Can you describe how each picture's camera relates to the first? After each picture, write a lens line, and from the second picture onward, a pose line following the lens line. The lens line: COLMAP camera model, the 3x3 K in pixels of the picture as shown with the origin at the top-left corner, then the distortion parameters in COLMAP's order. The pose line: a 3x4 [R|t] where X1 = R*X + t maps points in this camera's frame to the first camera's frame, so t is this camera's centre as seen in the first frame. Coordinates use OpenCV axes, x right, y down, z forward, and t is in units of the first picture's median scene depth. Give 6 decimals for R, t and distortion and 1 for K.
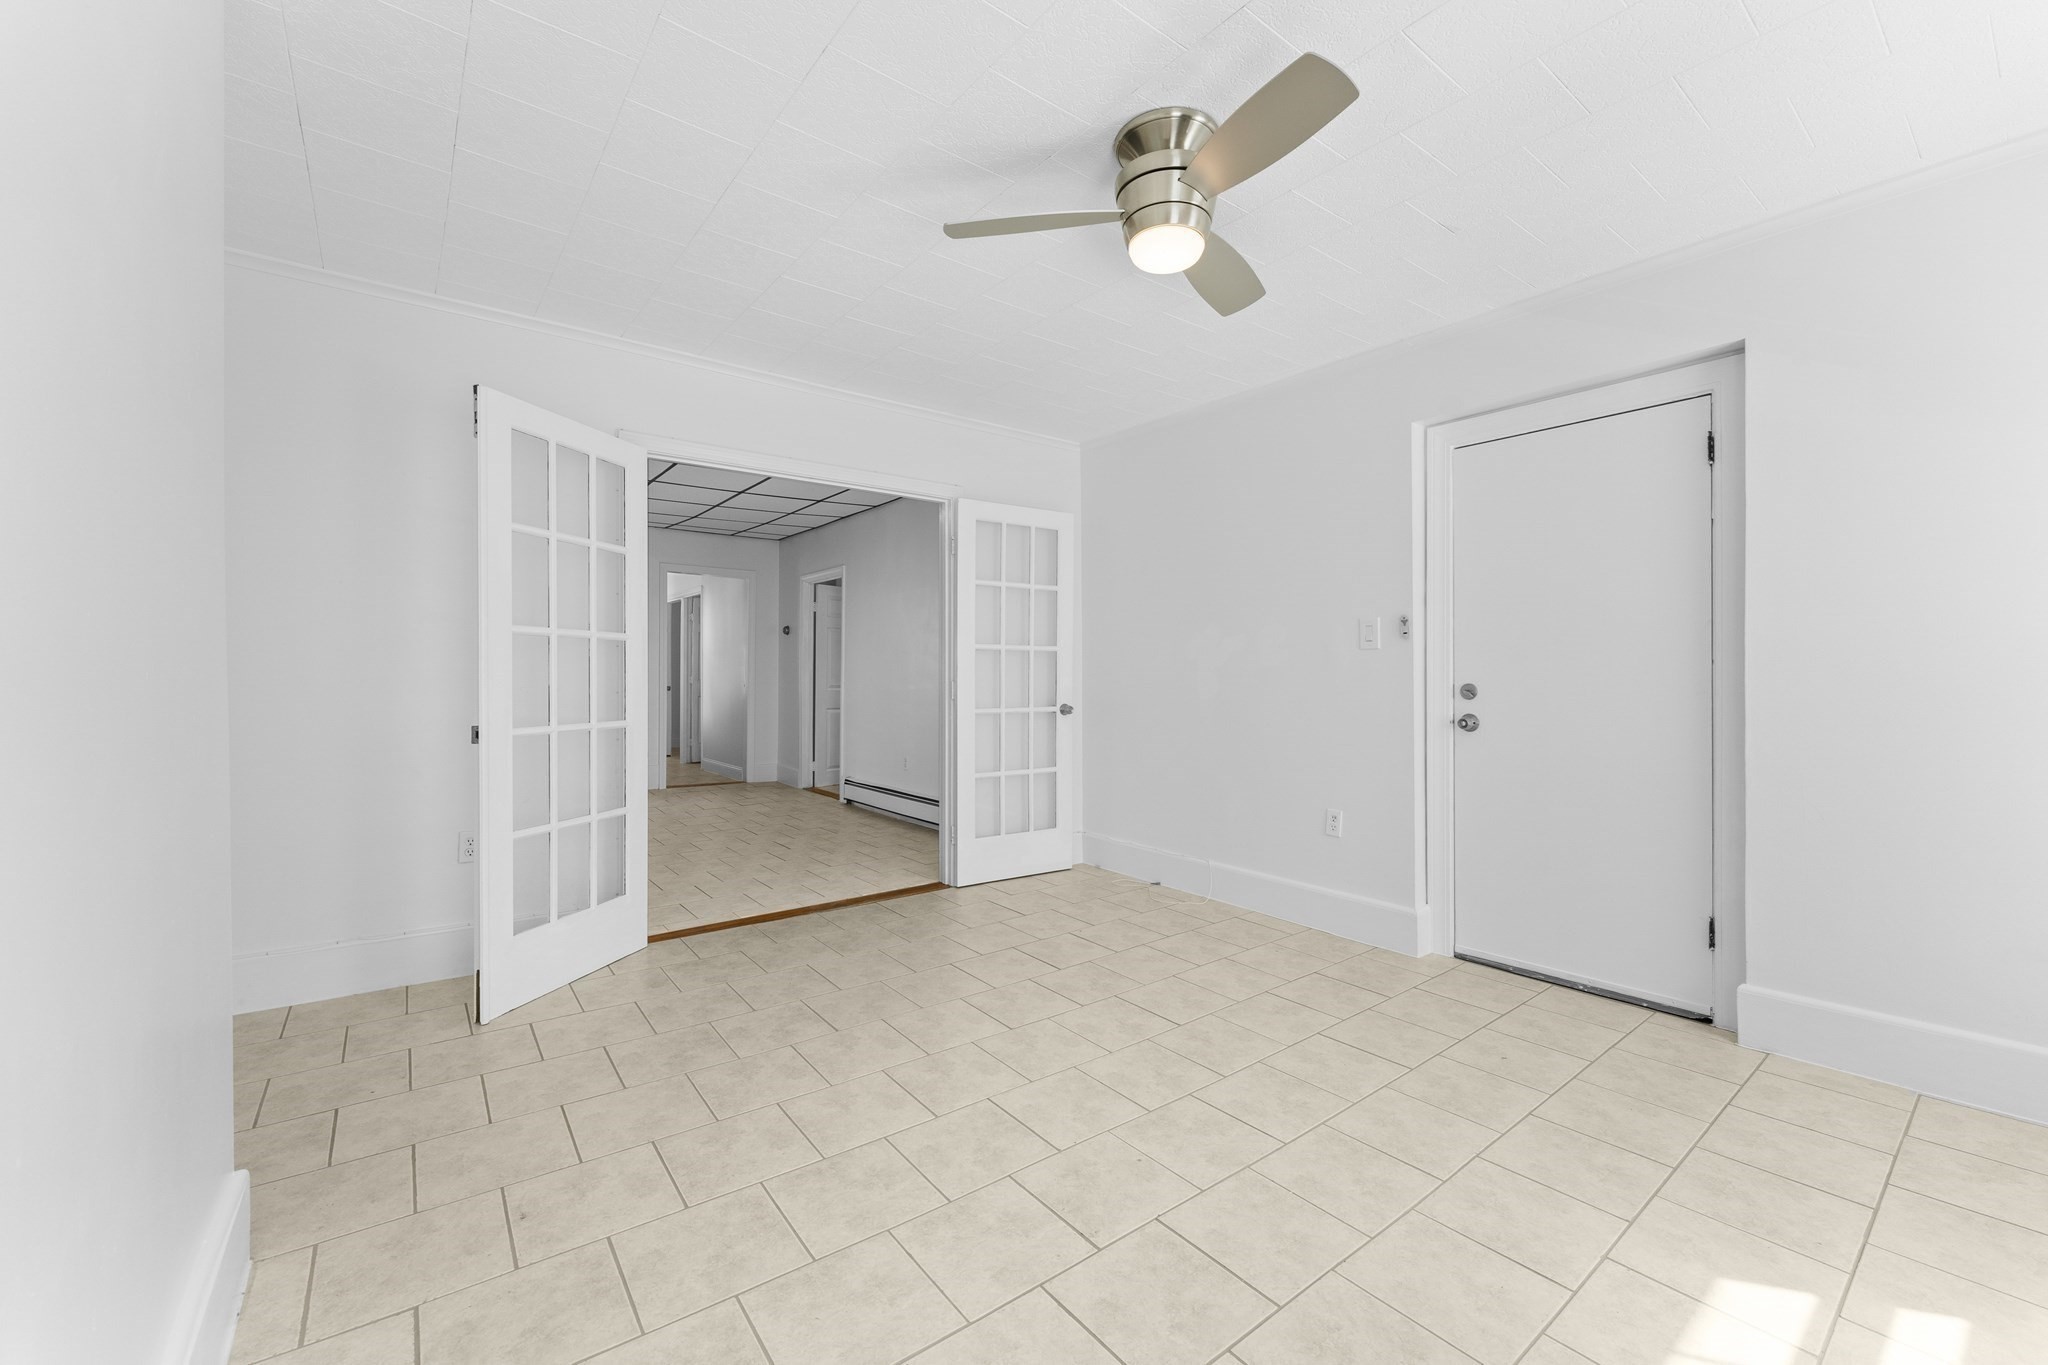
lens RADIAL K [[819.2, 0, 1025.4], [0, 819.2, 675.8], [0, 0, 1]] dist [-0.000898, 0.000045]
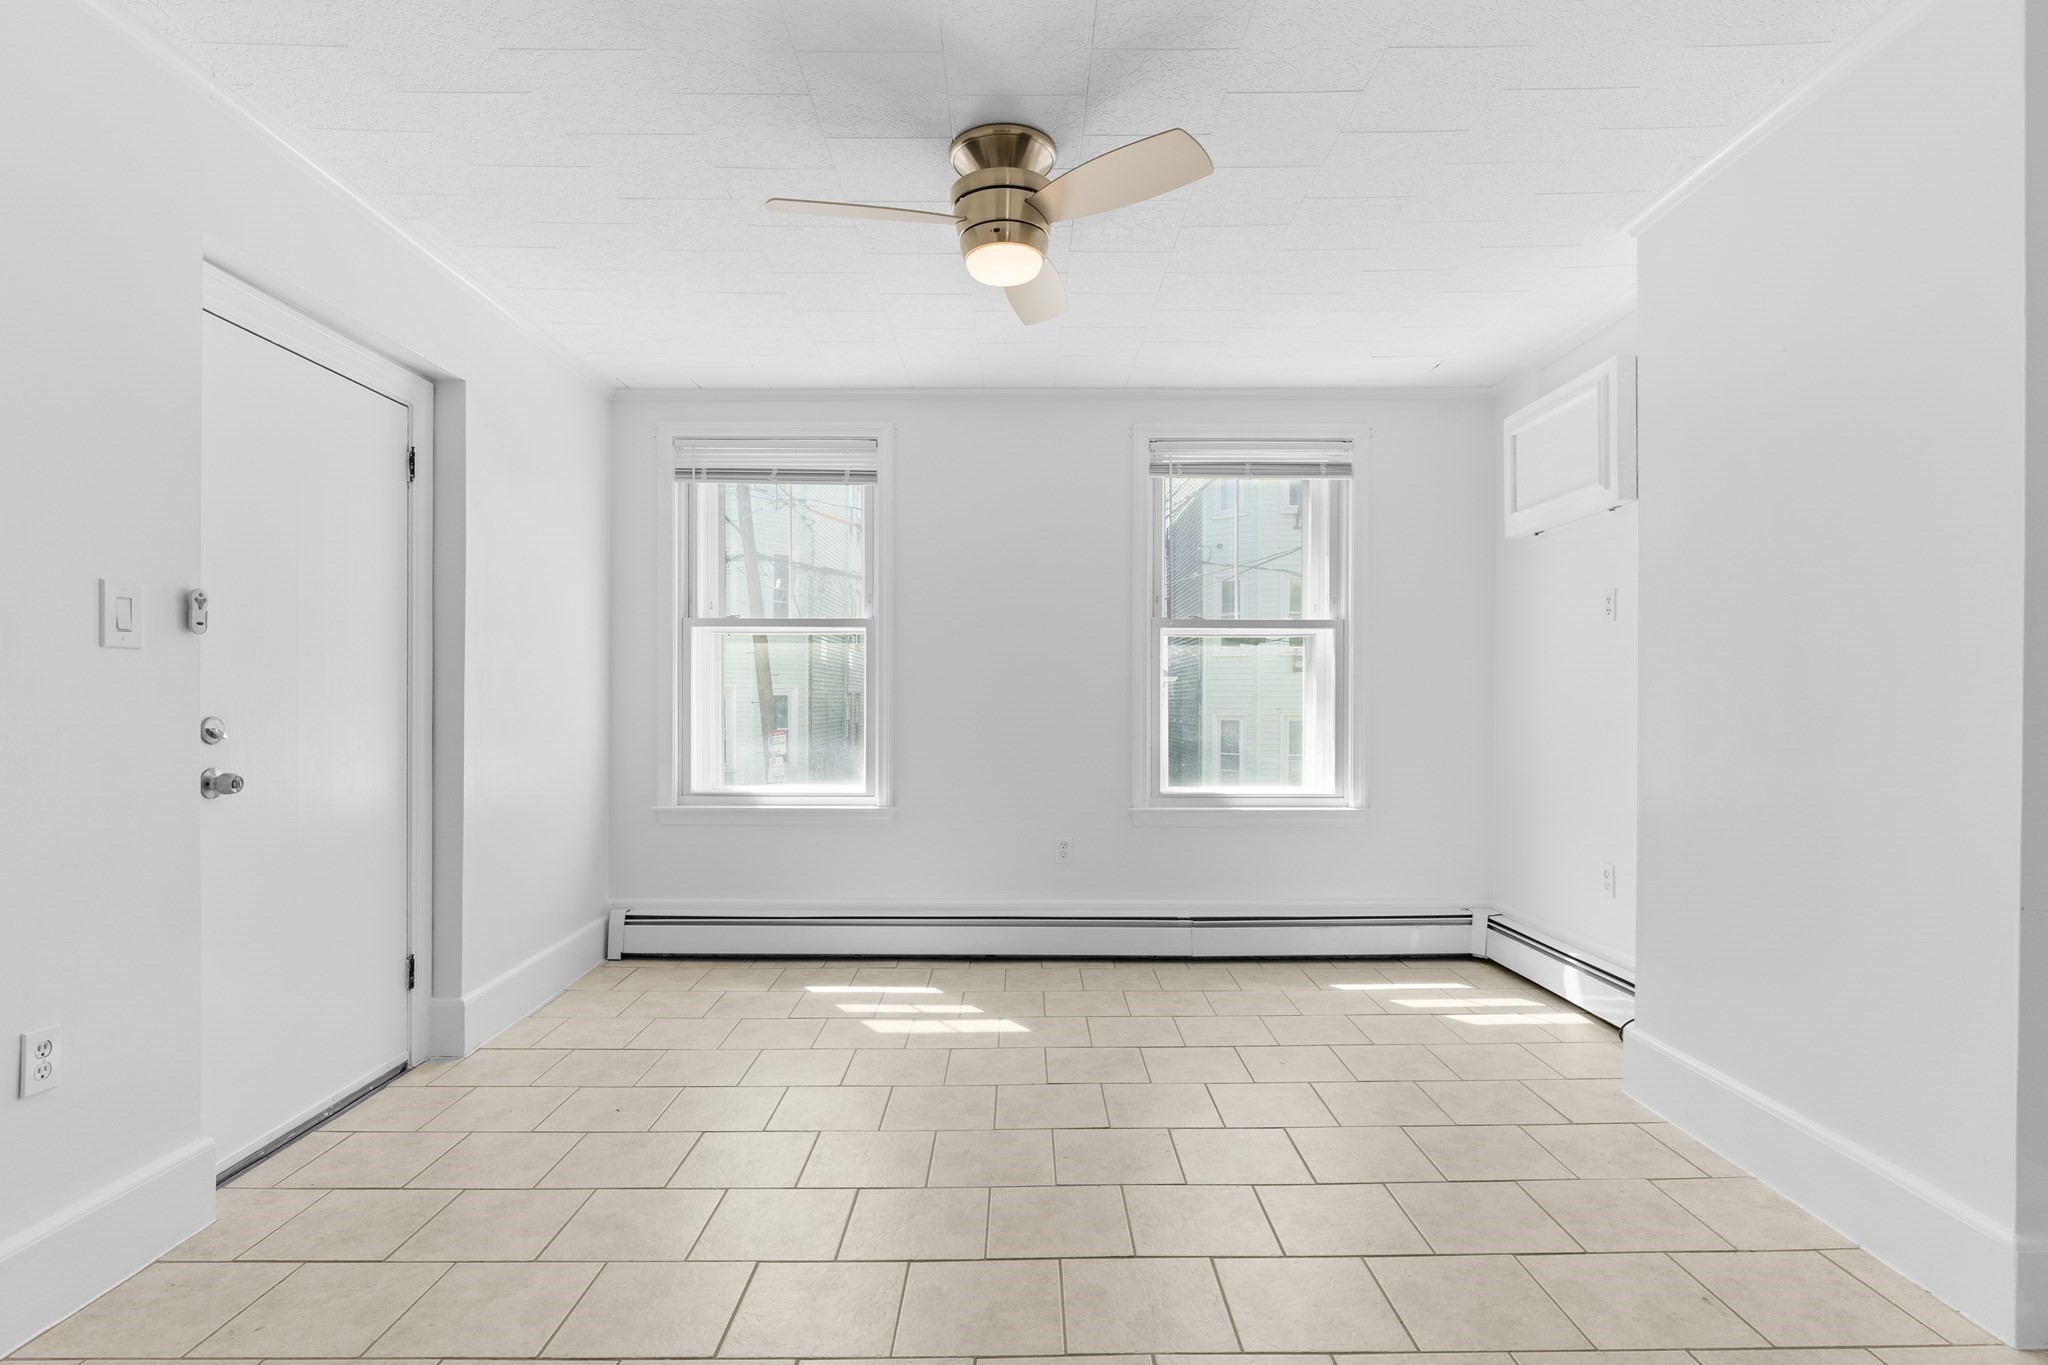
lens RADIAL K [[995.3, 0, 1021.7], [0, 995.3, 700.3], [0, 0, 1]] dist [0.001226, 0.000048]
pose [[-0.791833, 0.005597, 0.610712, -0.435754], [0.005260, 0.999983, -0.002346, 0.001552], [-0.610715, 0.001355, -0.791849, 1.467745]]
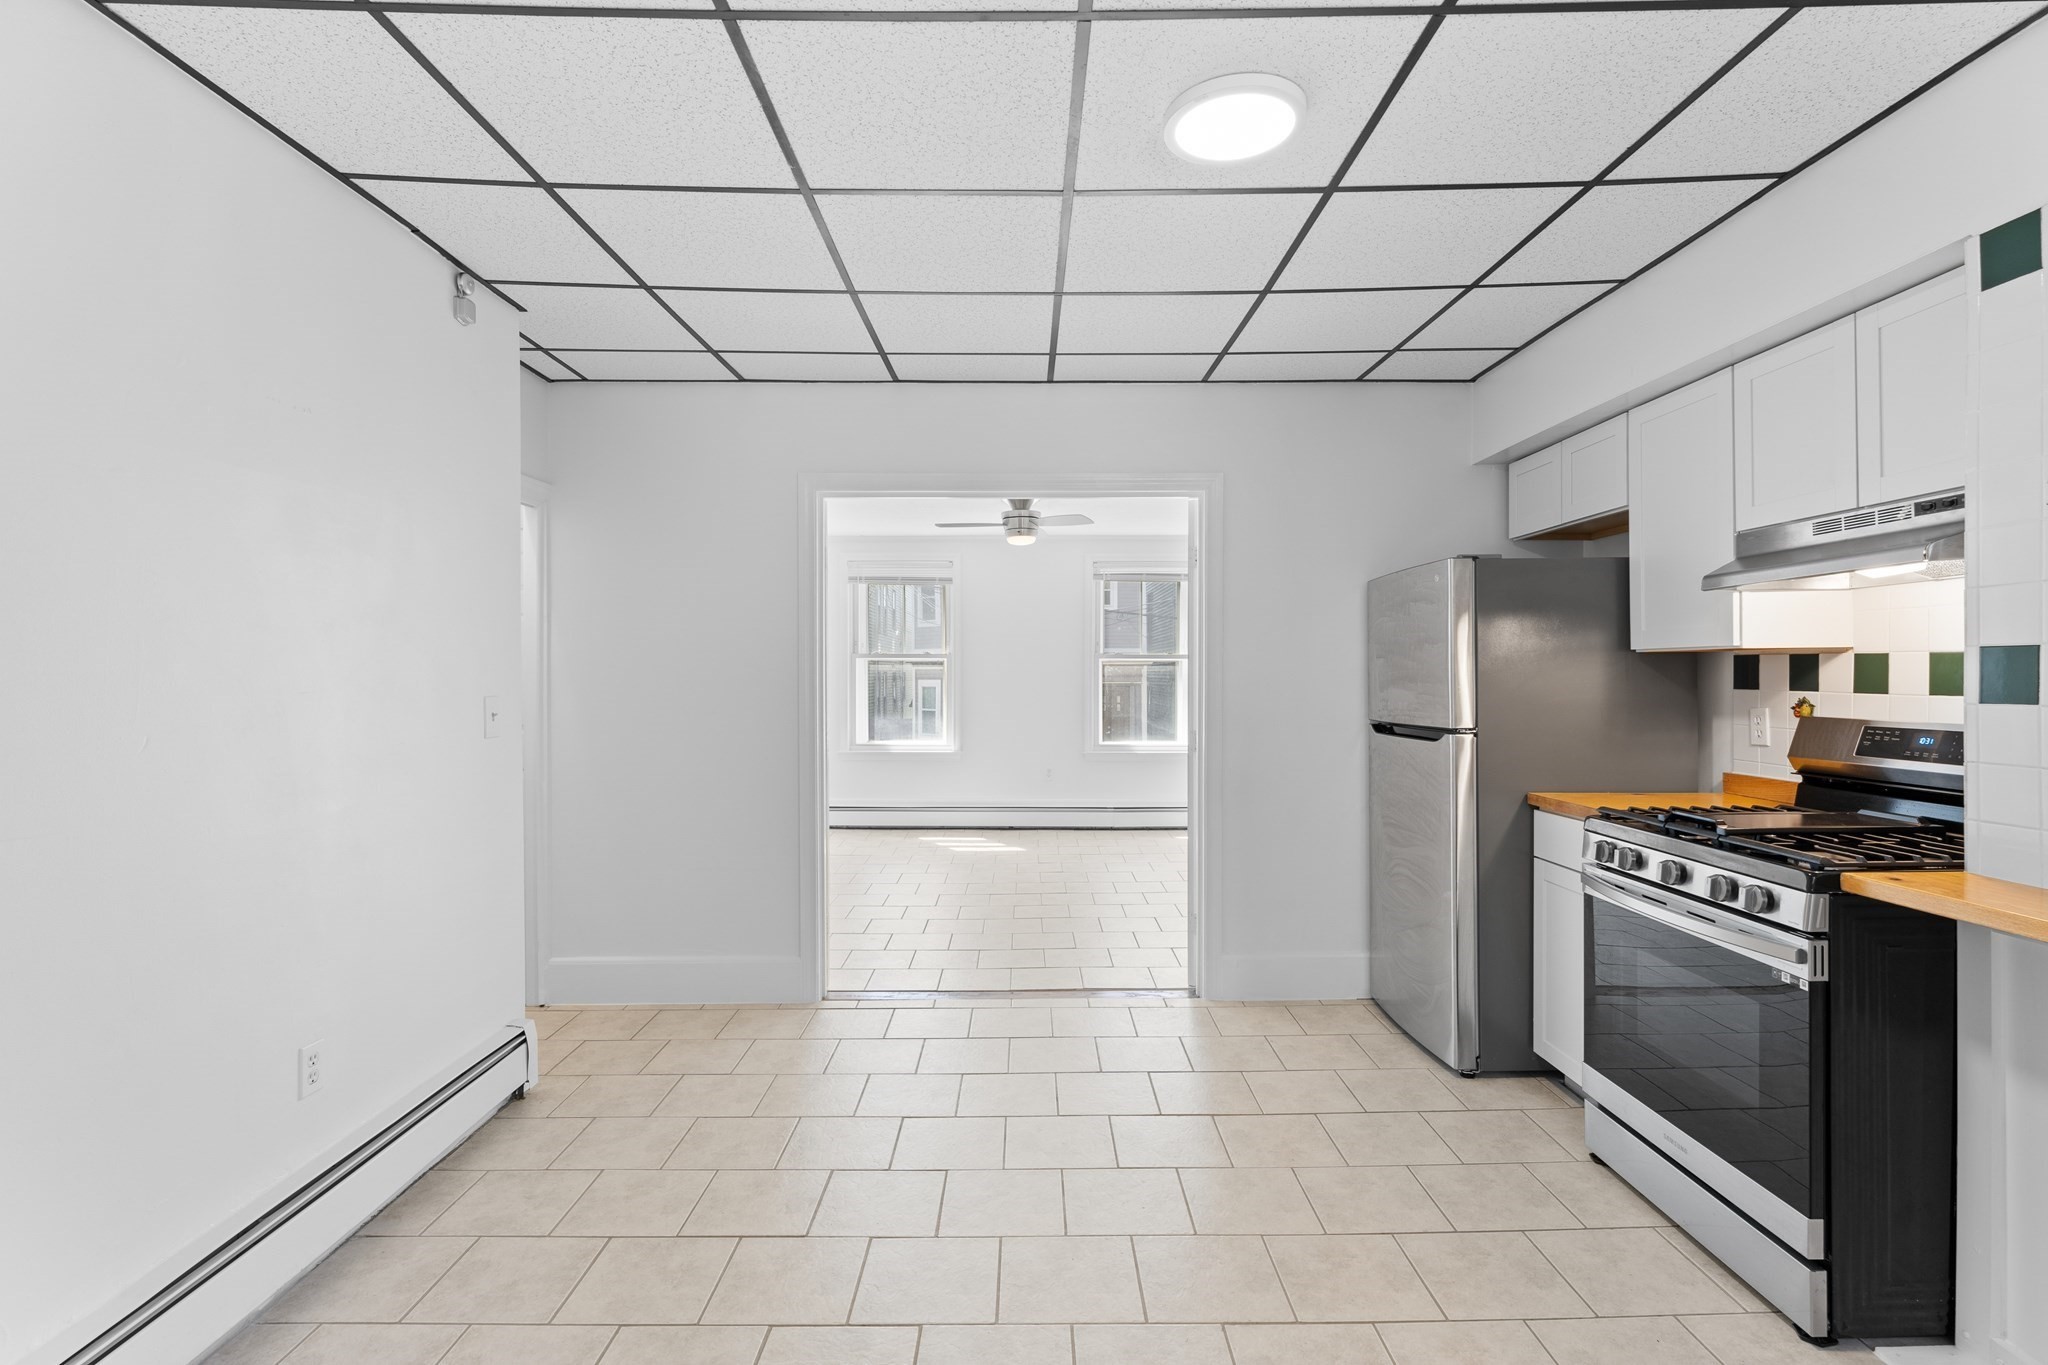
lens RADIAL K [[975.8, 0, 1024.0], [0, 975.8, 682.5], [0, 0, 1]] dist [0.000058, 0.000160]
pose [[-0.791867, -0.004396, 0.610677, -1.326294], [0.004451, 0.999906, 0.012969, -0.086485], [-0.610677, 0.012988, -0.791773, 2.637771]]
